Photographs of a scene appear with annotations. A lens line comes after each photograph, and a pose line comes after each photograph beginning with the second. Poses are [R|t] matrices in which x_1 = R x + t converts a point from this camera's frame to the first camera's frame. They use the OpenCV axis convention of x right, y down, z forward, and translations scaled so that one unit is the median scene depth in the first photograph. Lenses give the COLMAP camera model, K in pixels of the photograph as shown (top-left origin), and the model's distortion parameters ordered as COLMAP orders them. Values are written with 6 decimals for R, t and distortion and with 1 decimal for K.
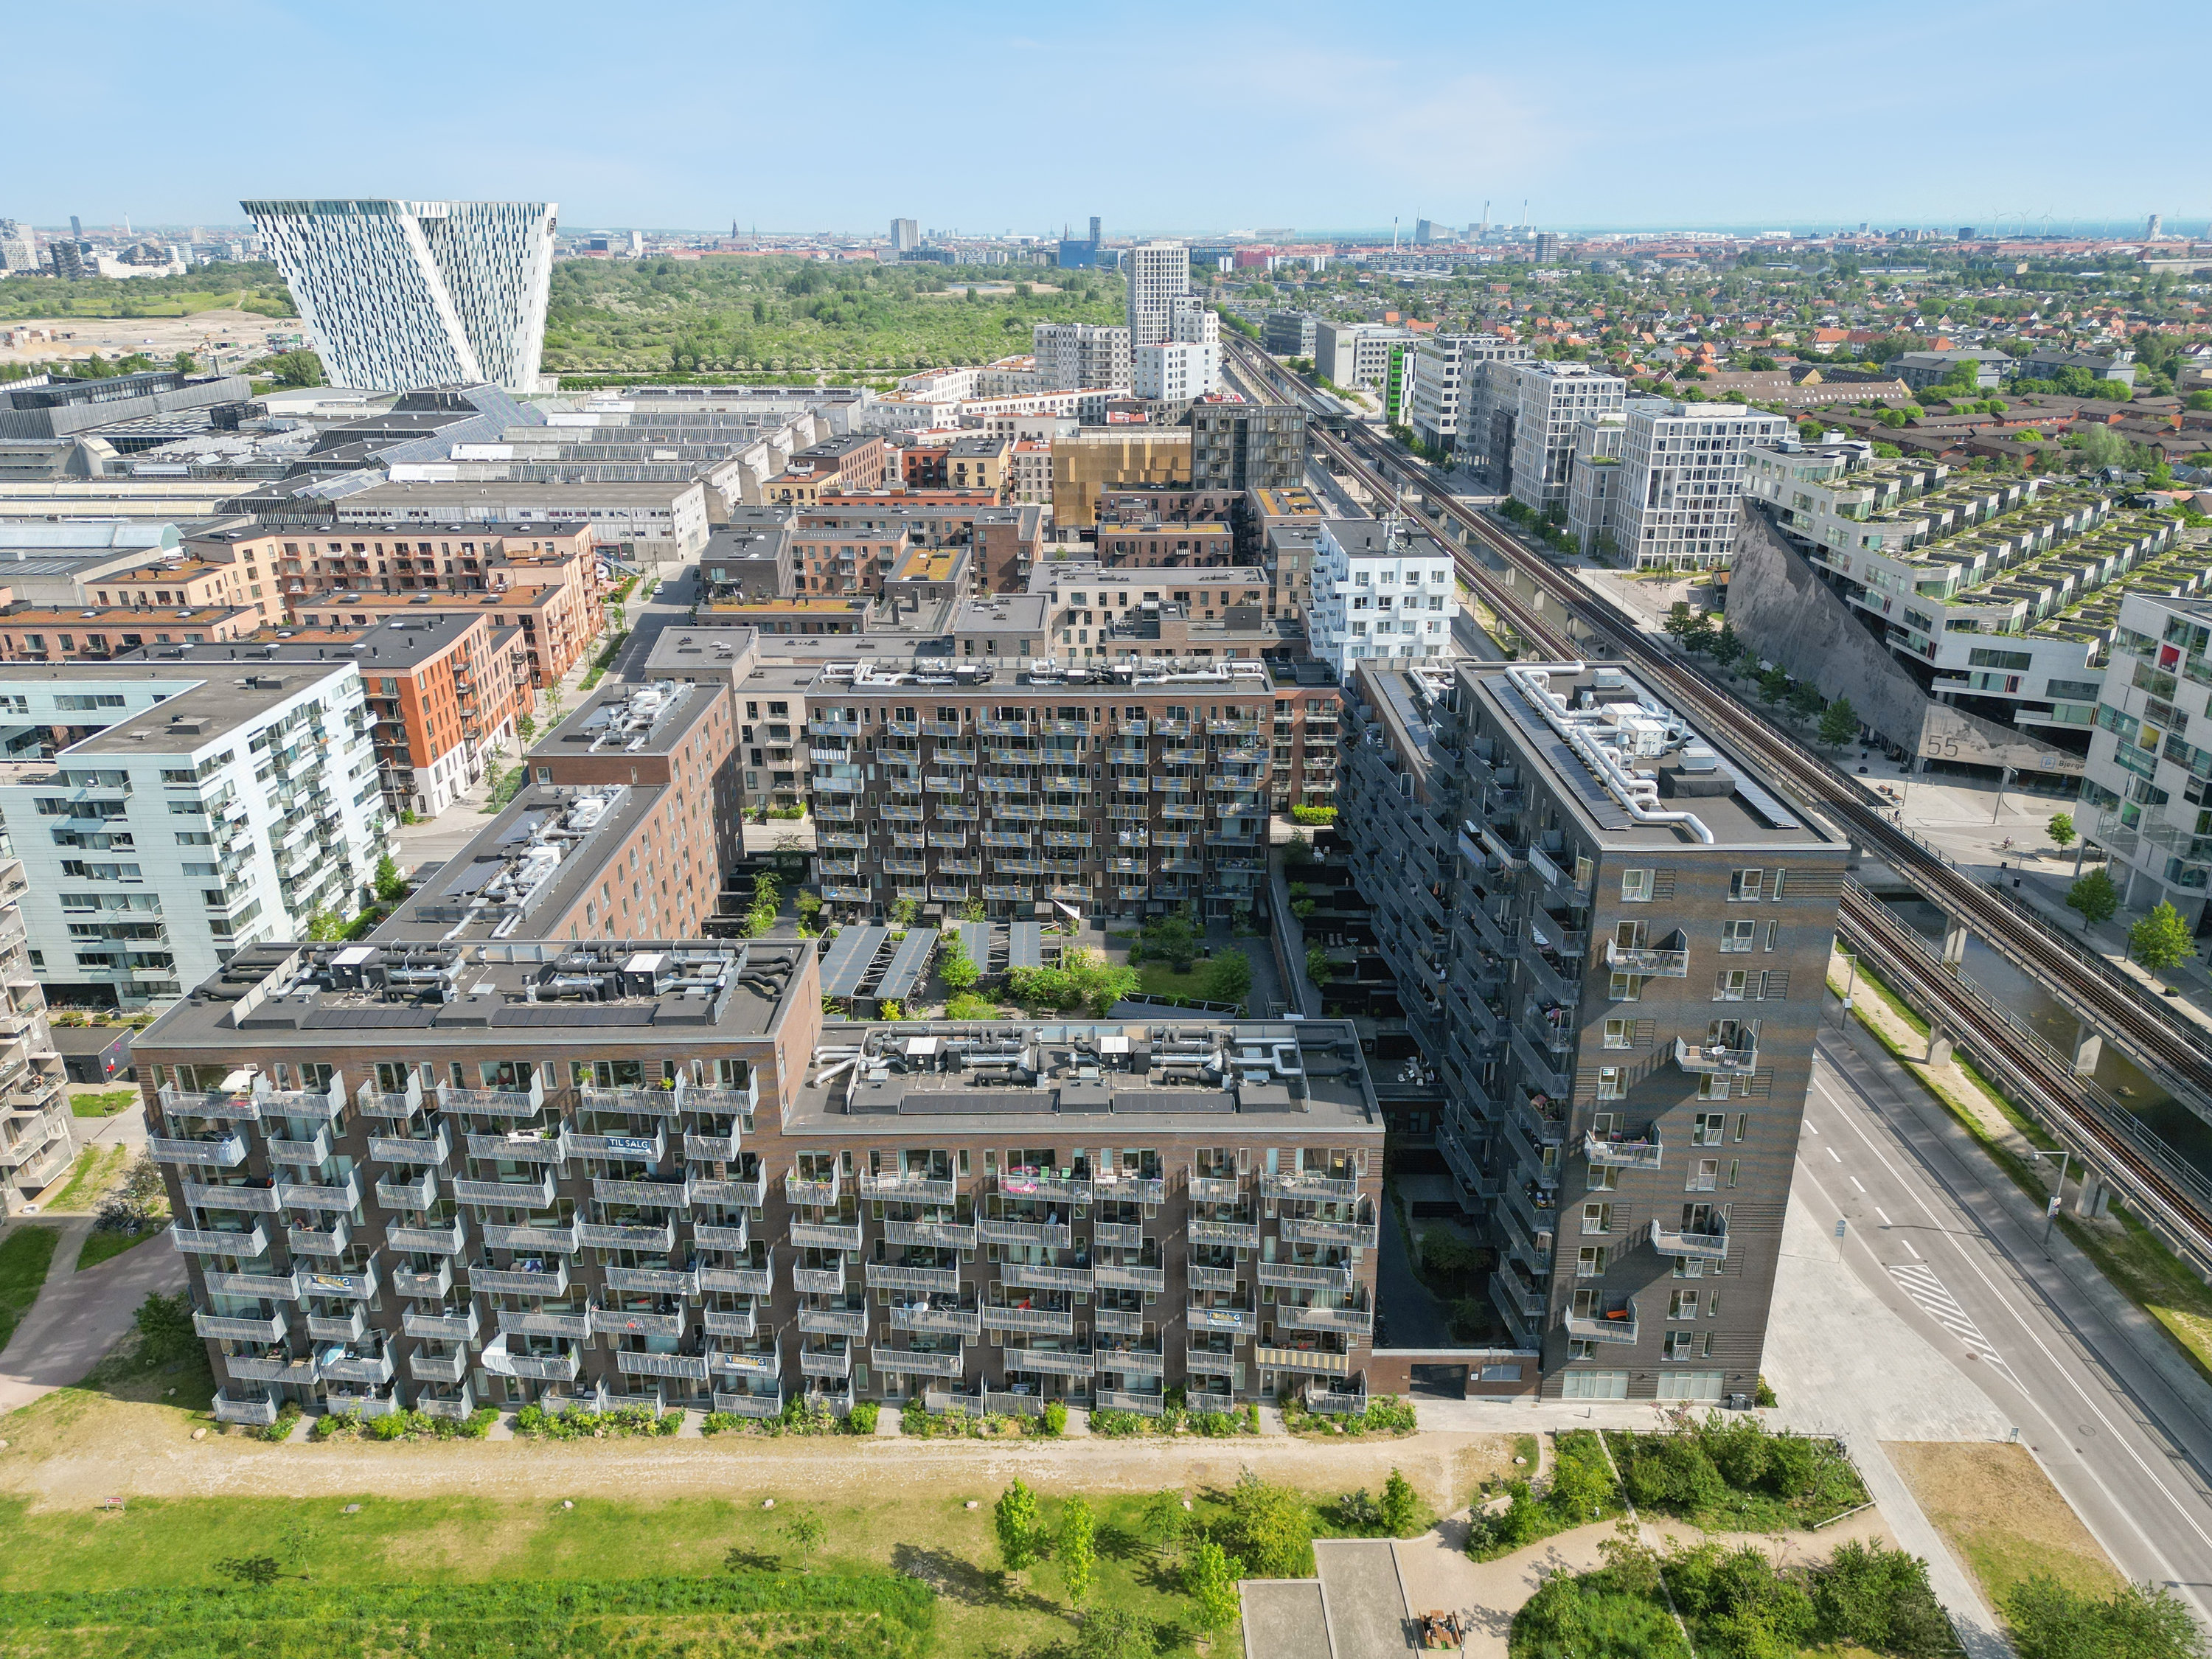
lens RADIAL K [[1536.5, 0, 1104.8], [0, 1536.5, 827.1], [0, 0, 1]] dist [0.041895, -0.029281]
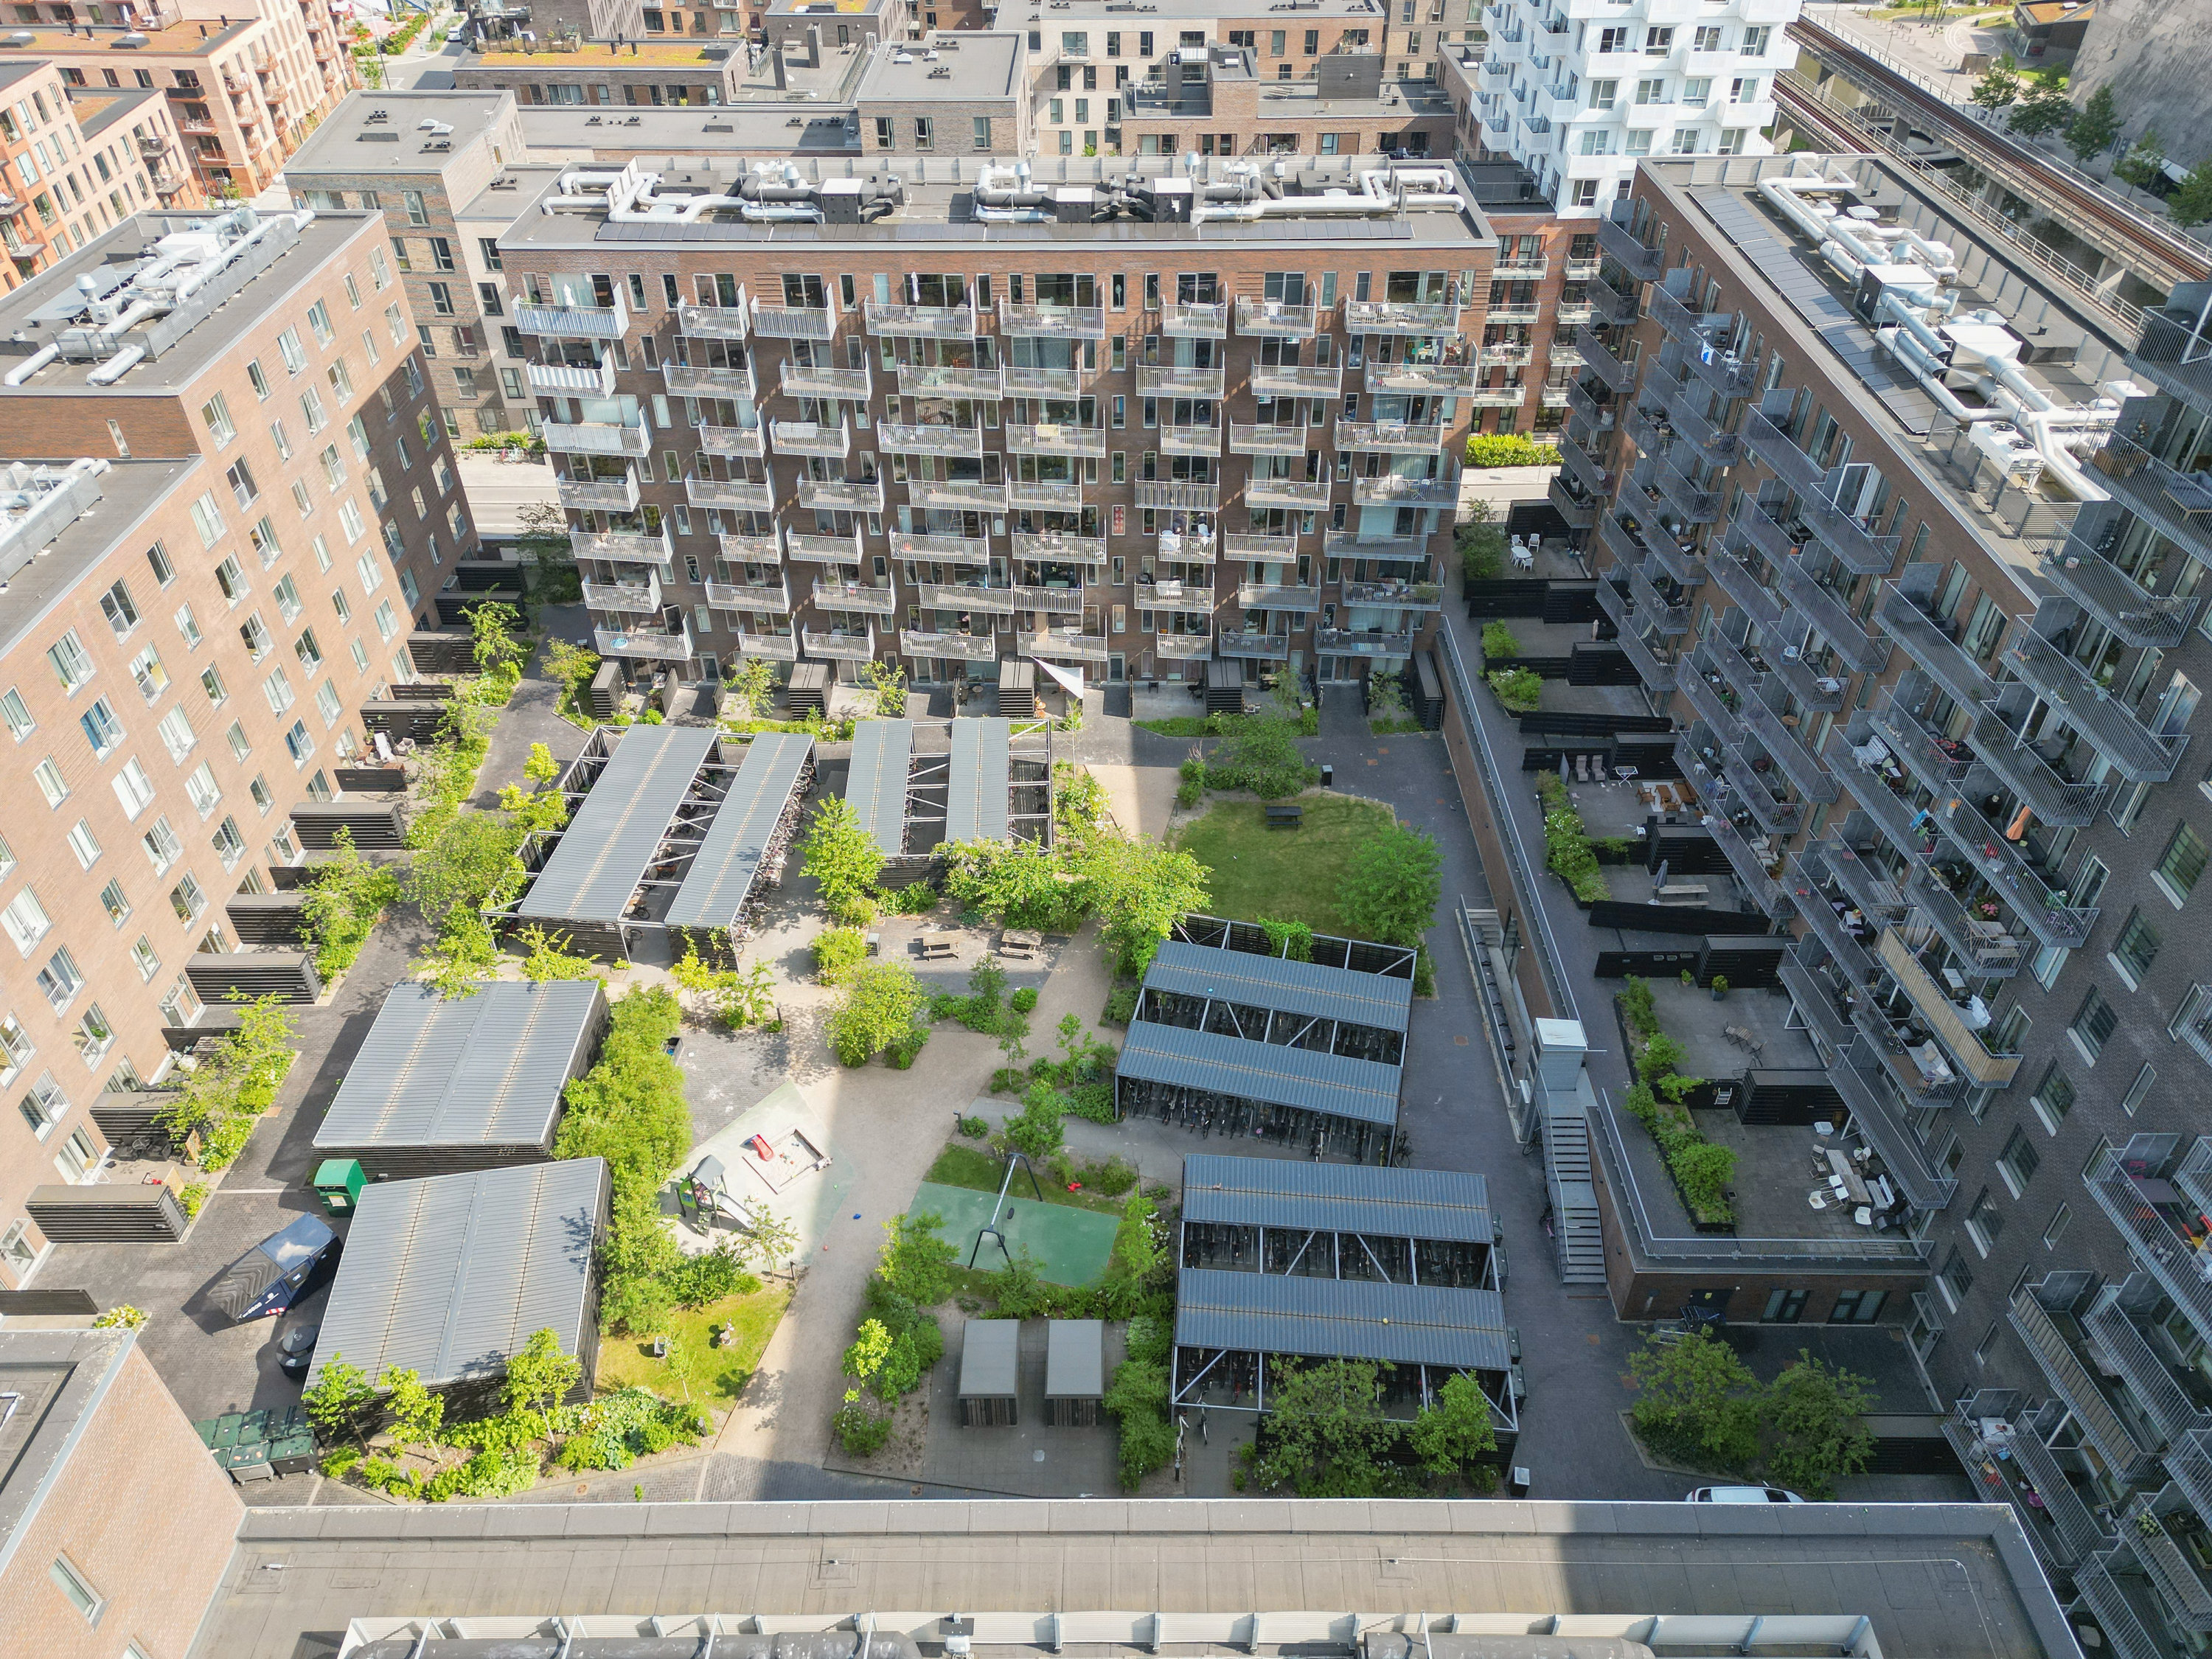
lens RADIAL K [[1536.5, 0, 1109.7], [0, 1536.5, 843.9], [0, 0, 1]] dist [0.041895, -0.029281]
pose [[0.999986, -0.001676, 0.005073, -0.010202], [0.000006, 0.949879, 0.312618, -0.058554], [-0.005342, -0.312614, 0.949865, 0.476805]]
